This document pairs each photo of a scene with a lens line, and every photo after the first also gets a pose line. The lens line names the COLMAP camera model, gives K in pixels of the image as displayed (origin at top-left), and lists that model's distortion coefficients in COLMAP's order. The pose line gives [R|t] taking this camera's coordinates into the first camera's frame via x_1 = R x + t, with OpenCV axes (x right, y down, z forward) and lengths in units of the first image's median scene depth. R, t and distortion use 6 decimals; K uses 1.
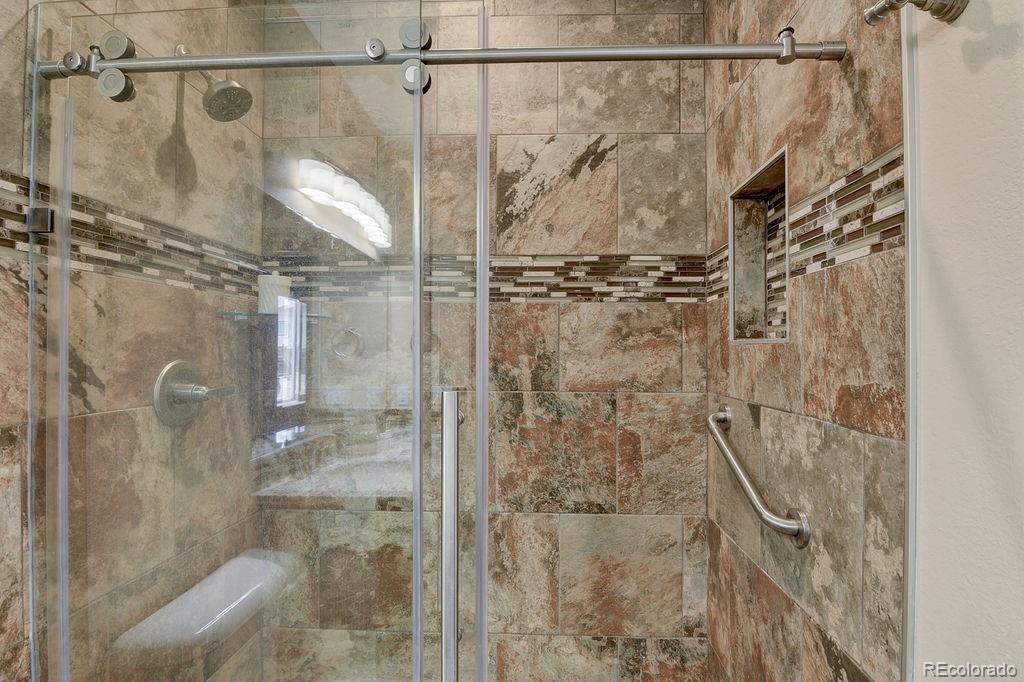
lens RADIAL K [[511.3, 0, 510.7], [0, 511.3, 349.1], [0, 0, 1]] dist [-0.005803, -0.010708]
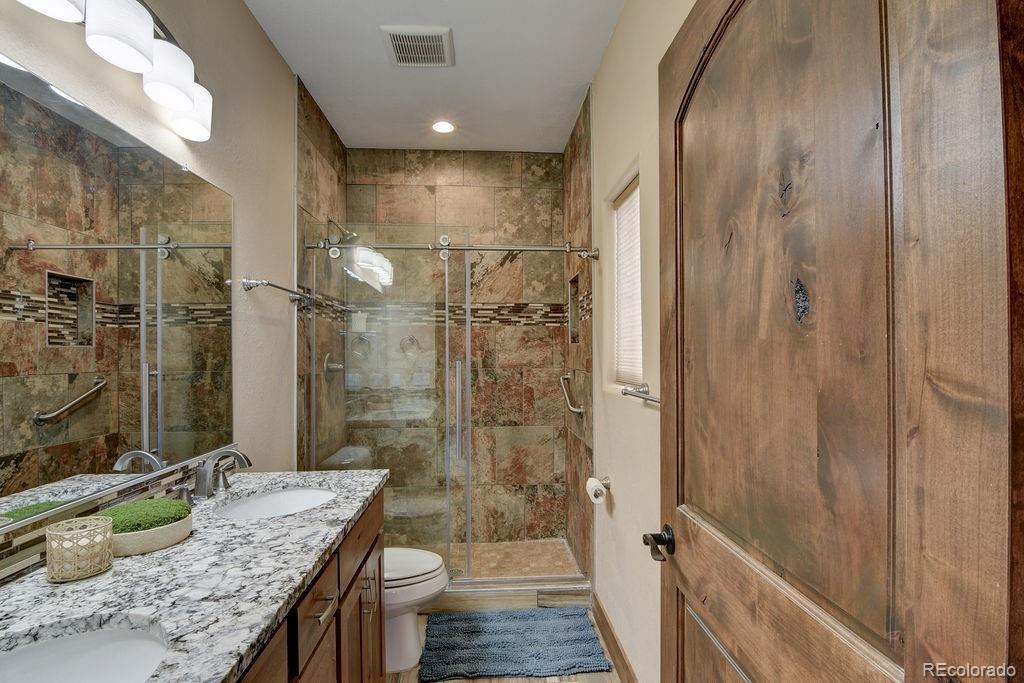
lens RADIAL K [[475.6, 0, 507.0], [0, 475.6, 348.1], [0, 0, 1]] dist [-0.017161, -0.004266]
pose [[0.993640, -0.003925, 0.112537, -0.077487], [0.004332, 0.999985, -0.003370, 0.007304], [-0.112522, 0.003836, 0.993642, -0.939211]]
